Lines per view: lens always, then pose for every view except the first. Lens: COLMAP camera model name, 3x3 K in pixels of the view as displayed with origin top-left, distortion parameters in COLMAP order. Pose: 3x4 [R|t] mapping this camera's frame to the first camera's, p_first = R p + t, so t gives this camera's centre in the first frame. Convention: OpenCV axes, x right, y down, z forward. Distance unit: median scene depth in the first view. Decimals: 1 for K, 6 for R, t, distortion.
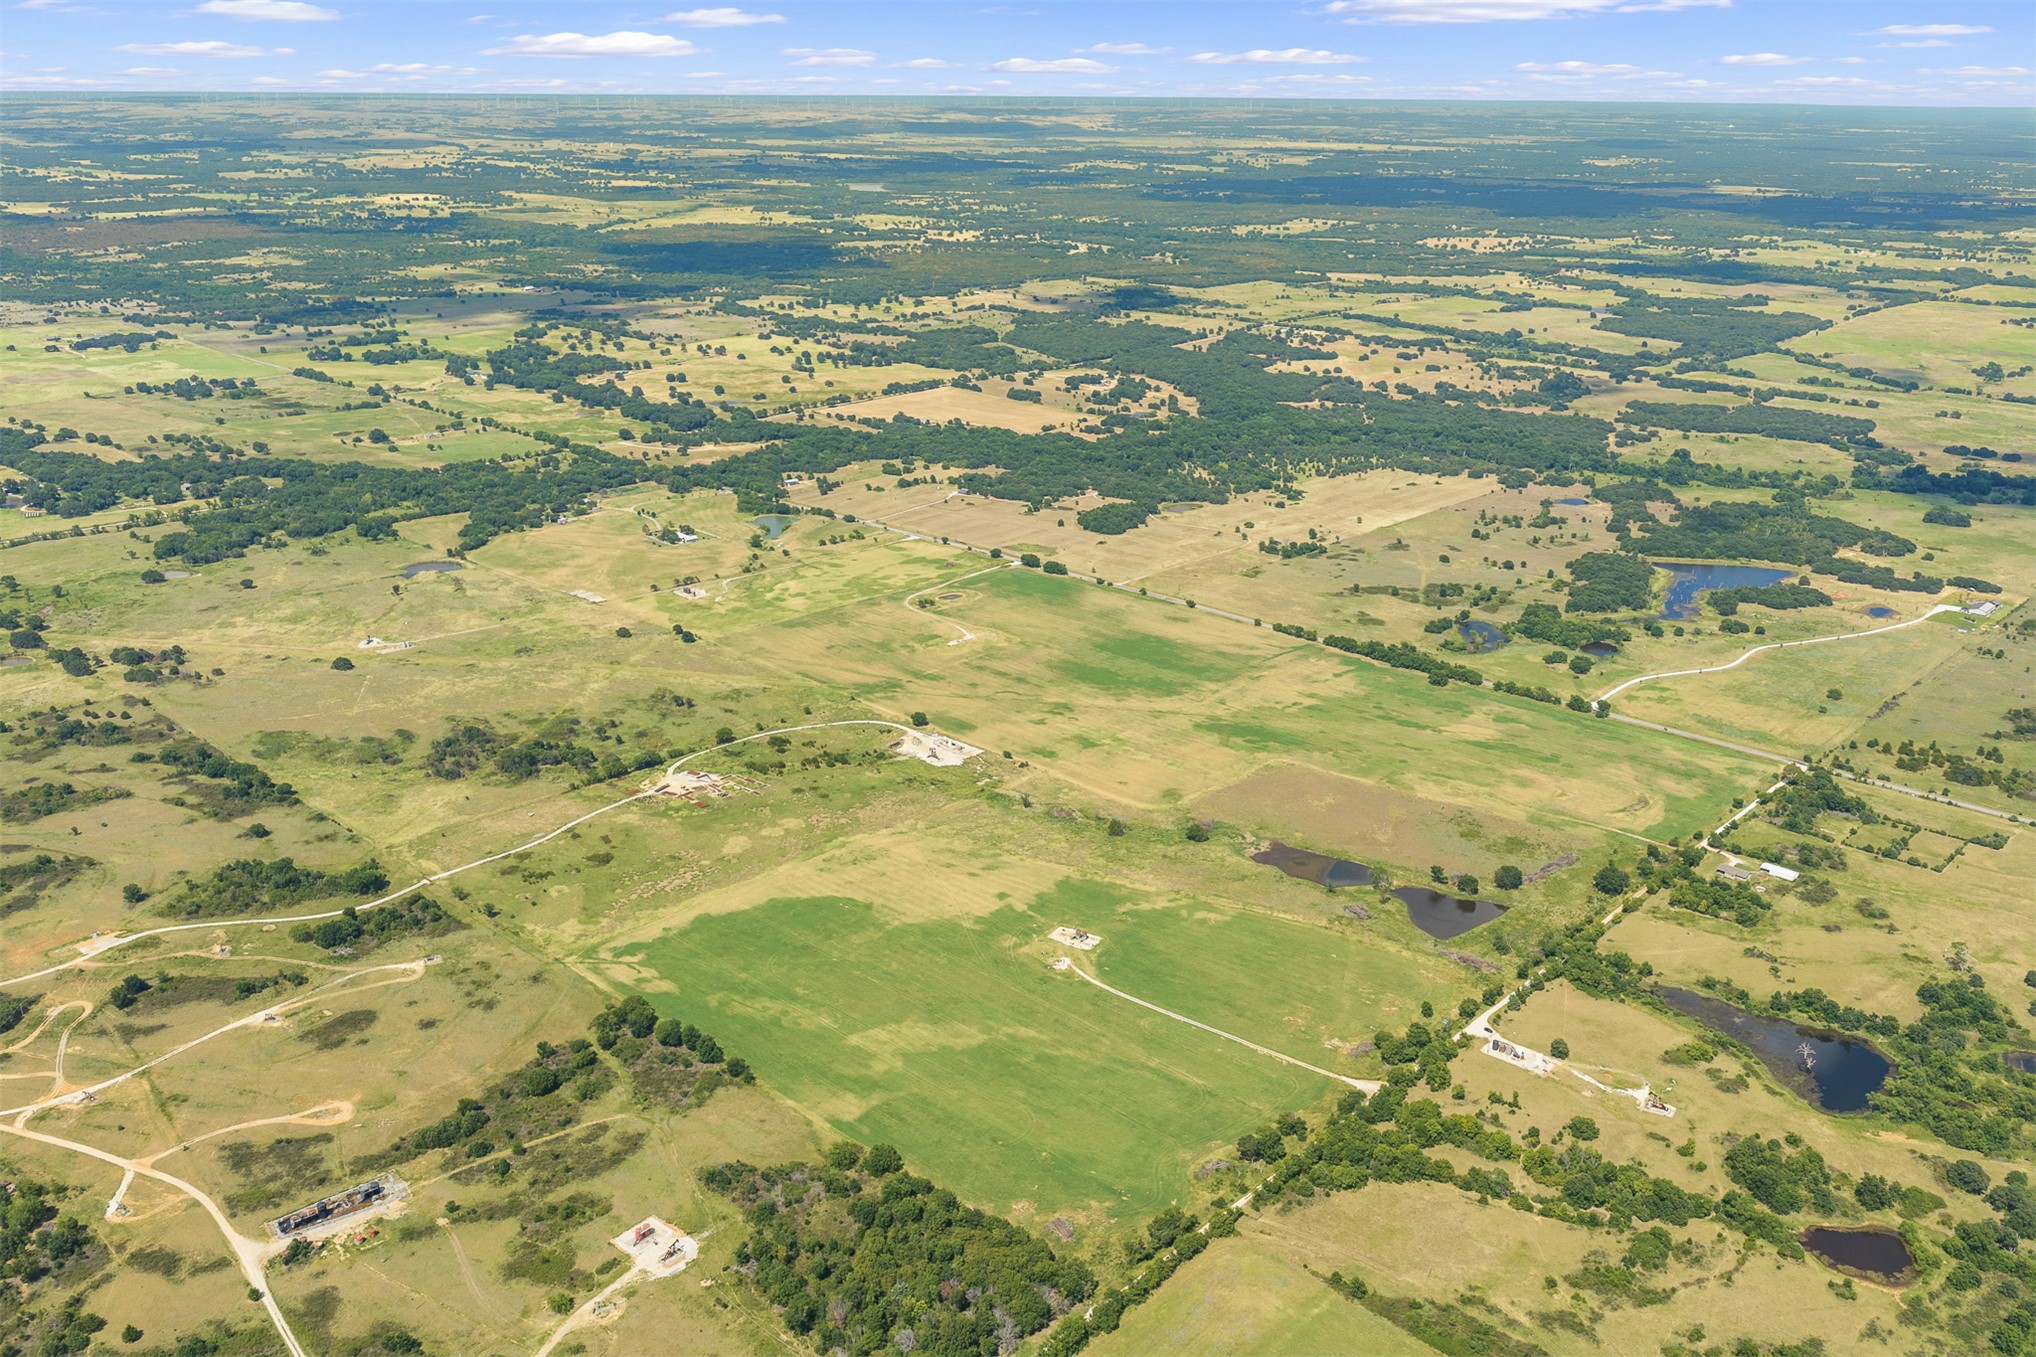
lens RADIAL K [[1687.3, 0, 1028.2], [0, 1687.3, 678.6], [0, 0, 1]] dist [0.008861, -0.007004]
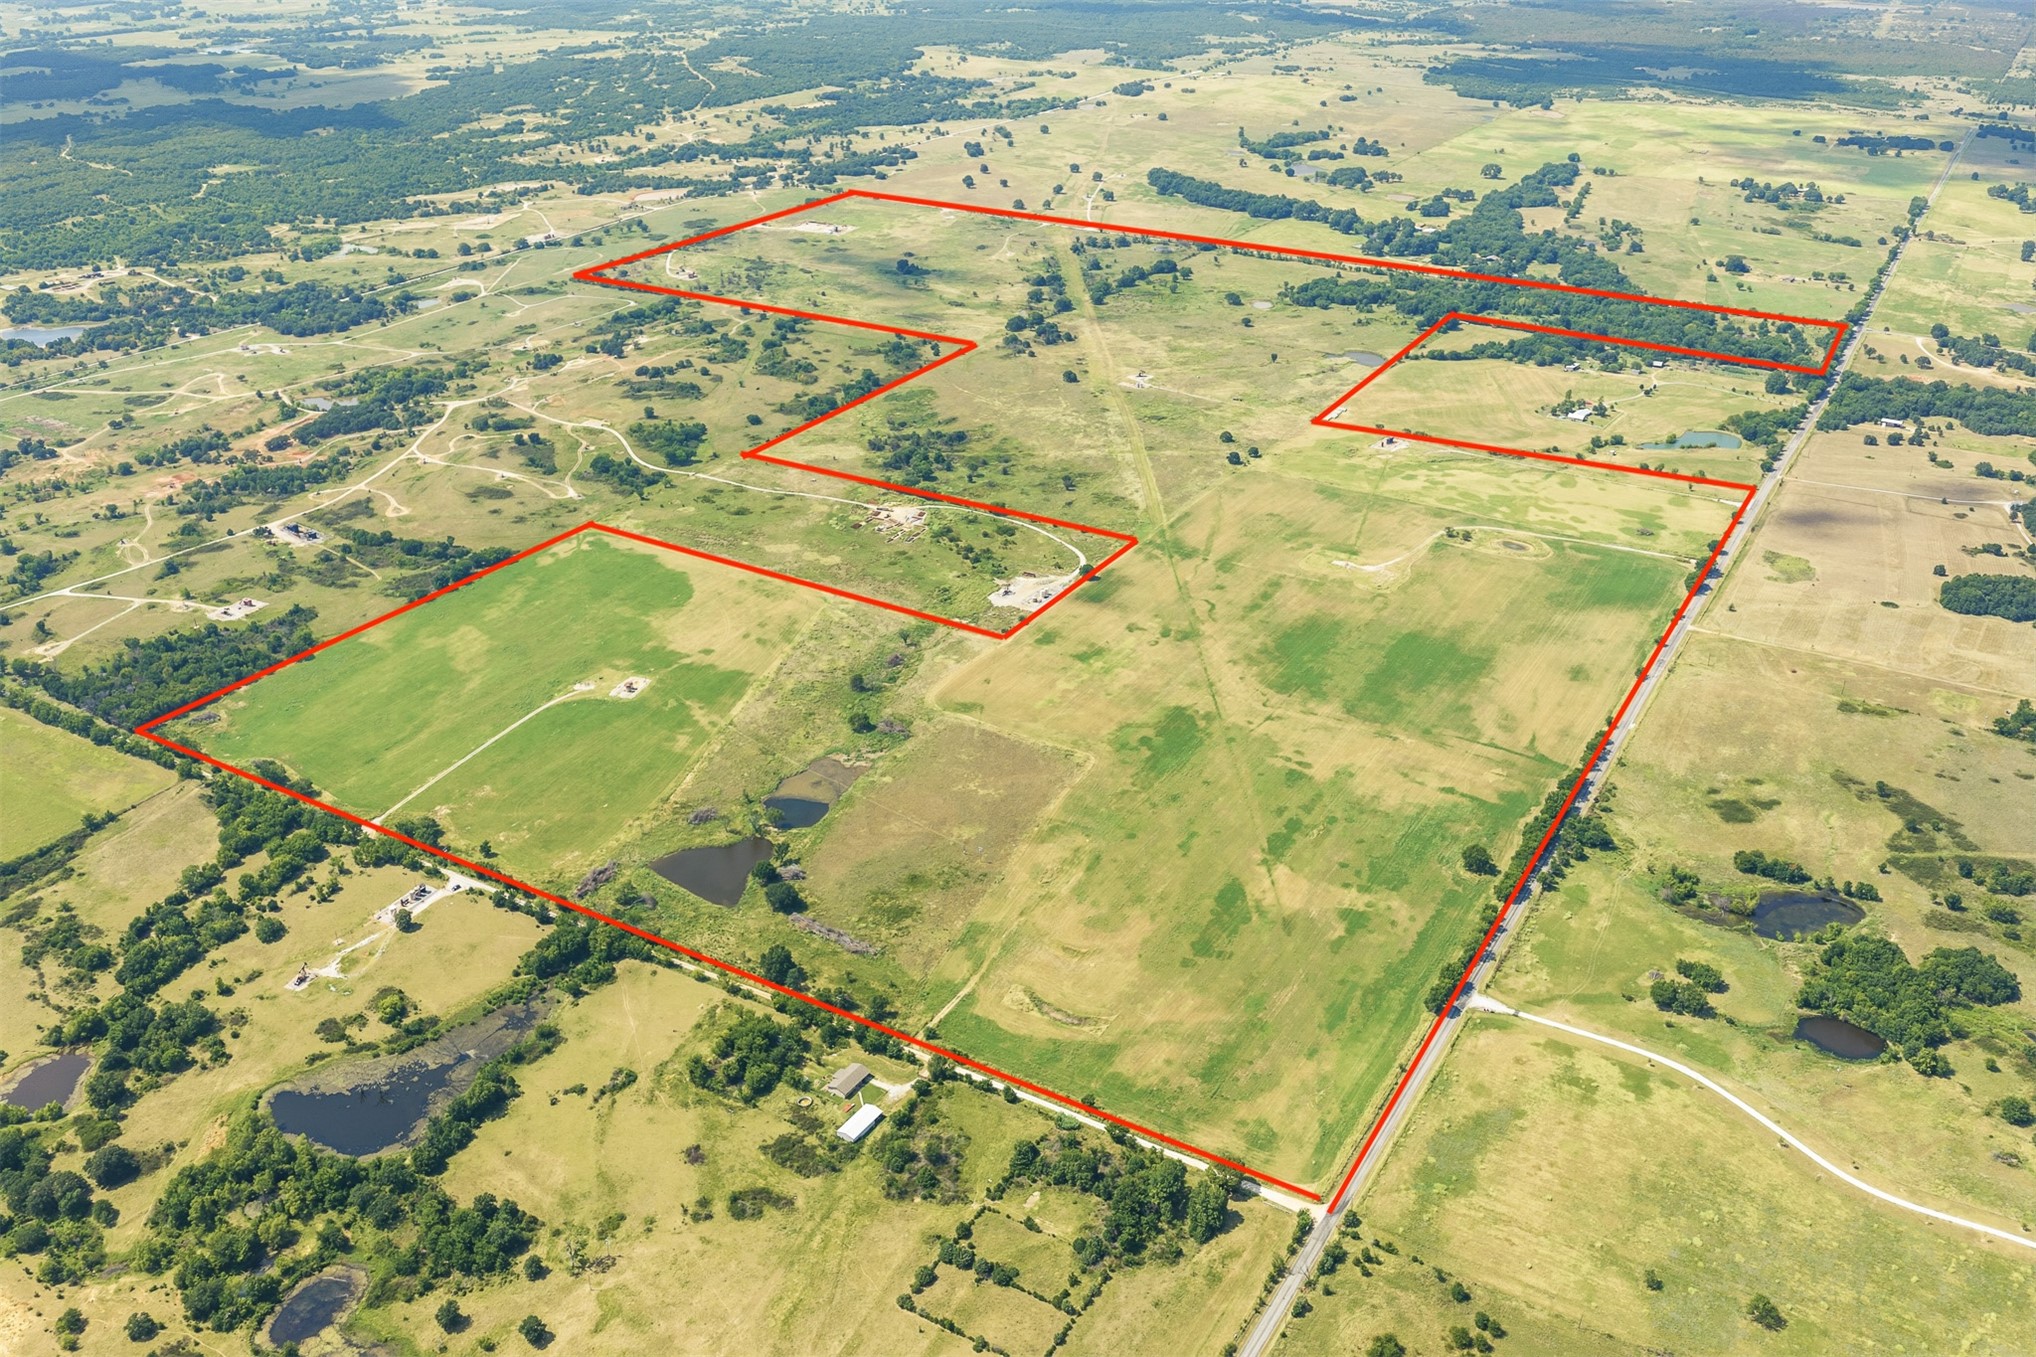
lens RADIAL K [[1687.3, 0, 1028.2], [0, 1687.3, 678.6], [0, 0, 1]] dist [0.008861, -0.007004]
pose [[0.207184, 0.429772, -0.878846, 0.880079], [-0.324196, 0.877739, 0.352803, -0.276151], [0.923023, 0.211823, 0.321184, 0.719837]]
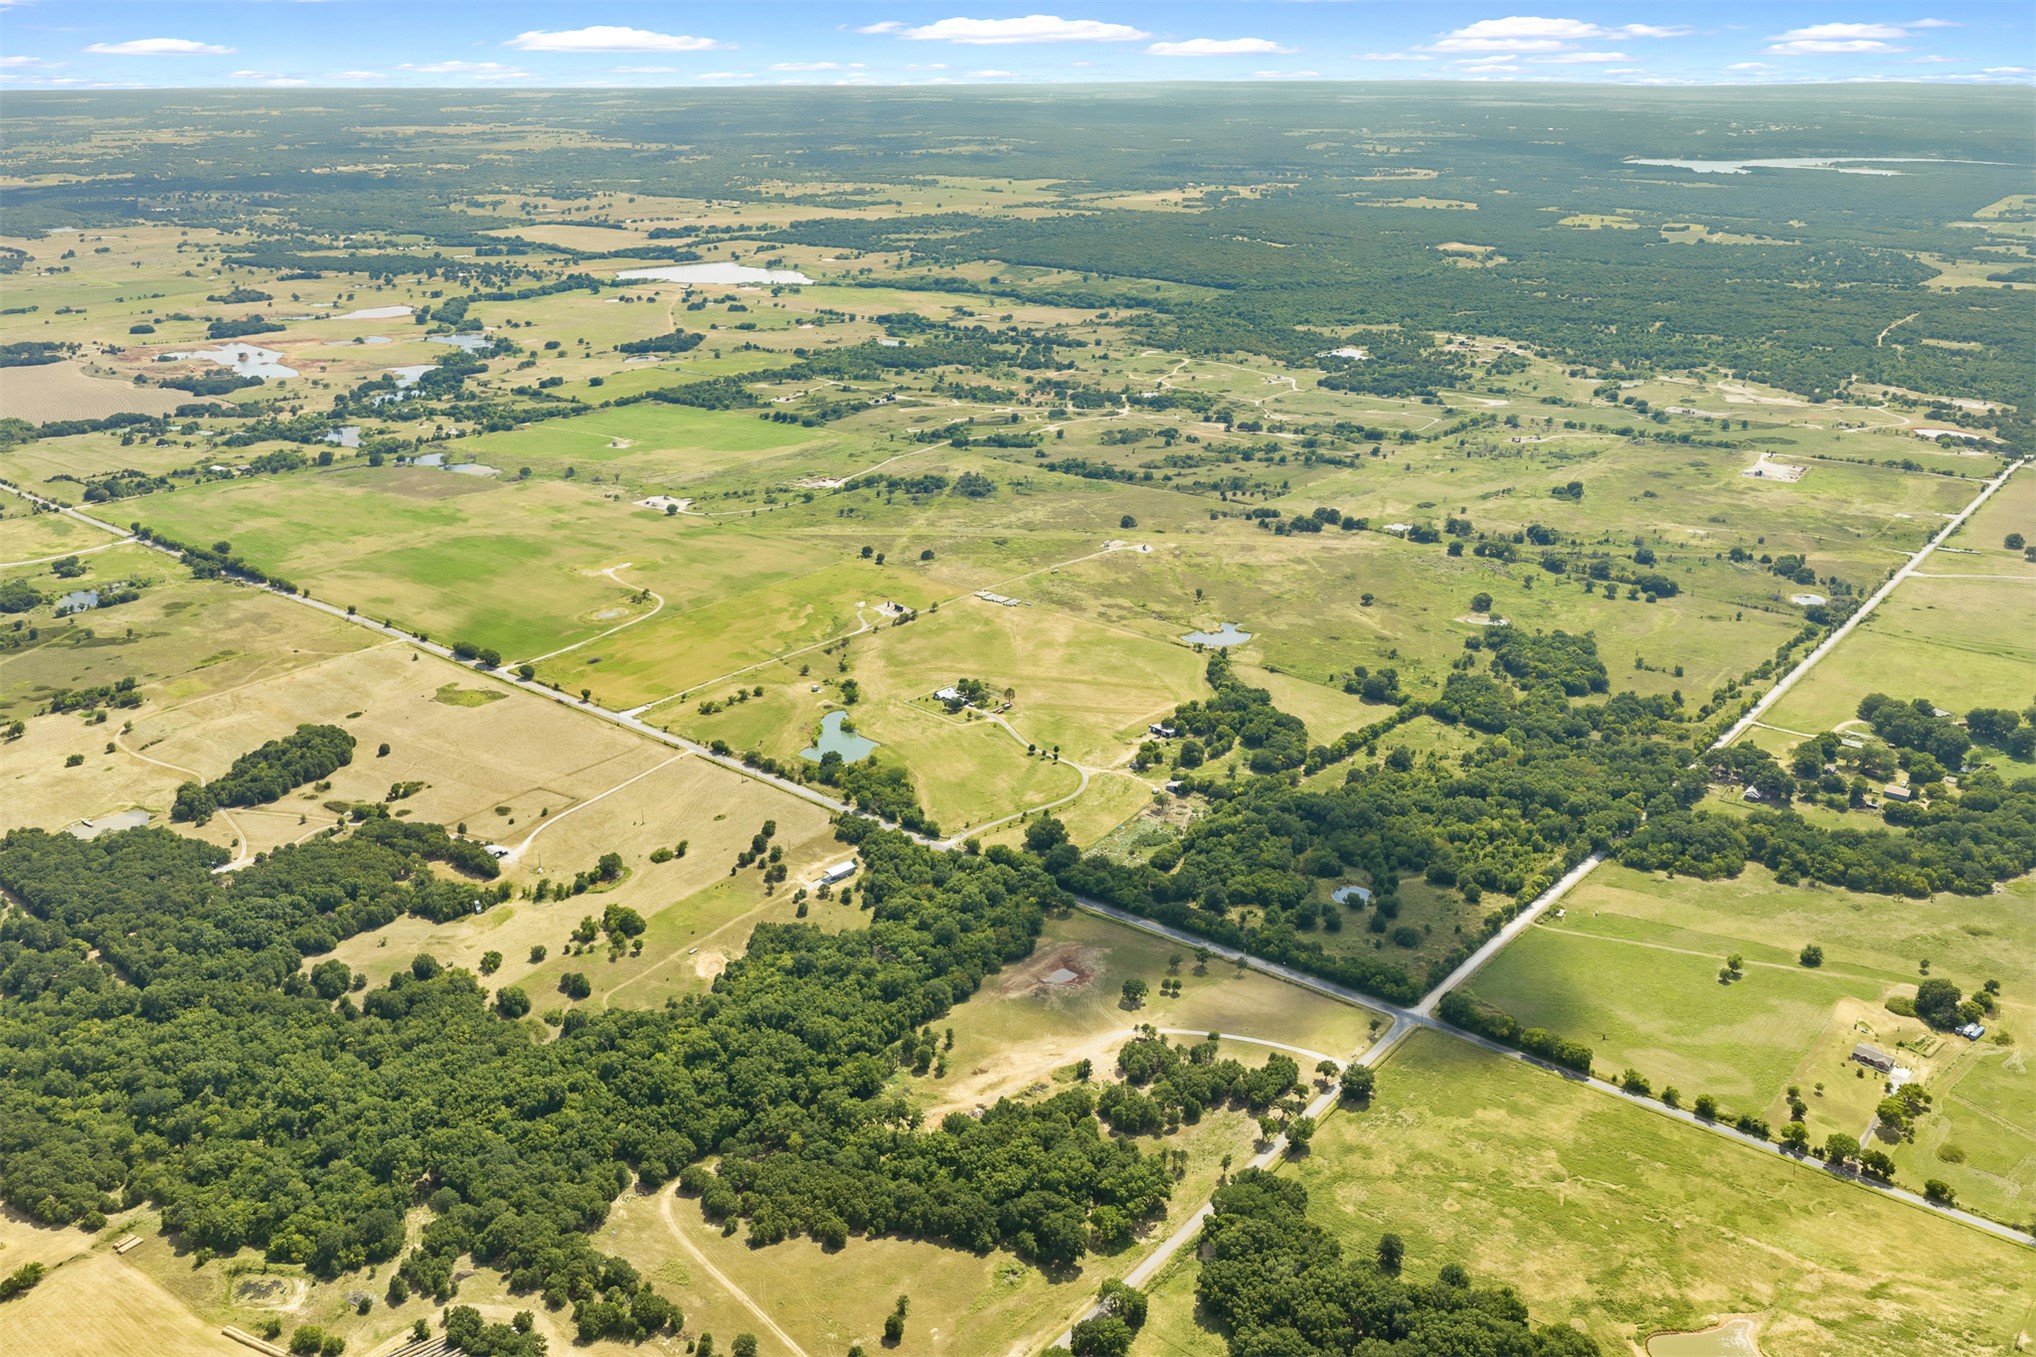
lens RADIAL K [[1687.3, 0, 1028.2], [0, 1687.3, 678.6], [0, 0, 1]] dist [0.008861, -0.007004]
pose [[-0.997817, 0.012438, -0.064862, -0.286936], [-0.032359, 0.764074, 0.644317, -0.838813], [0.057574, 0.645009, -0.762003, 2.342290]]
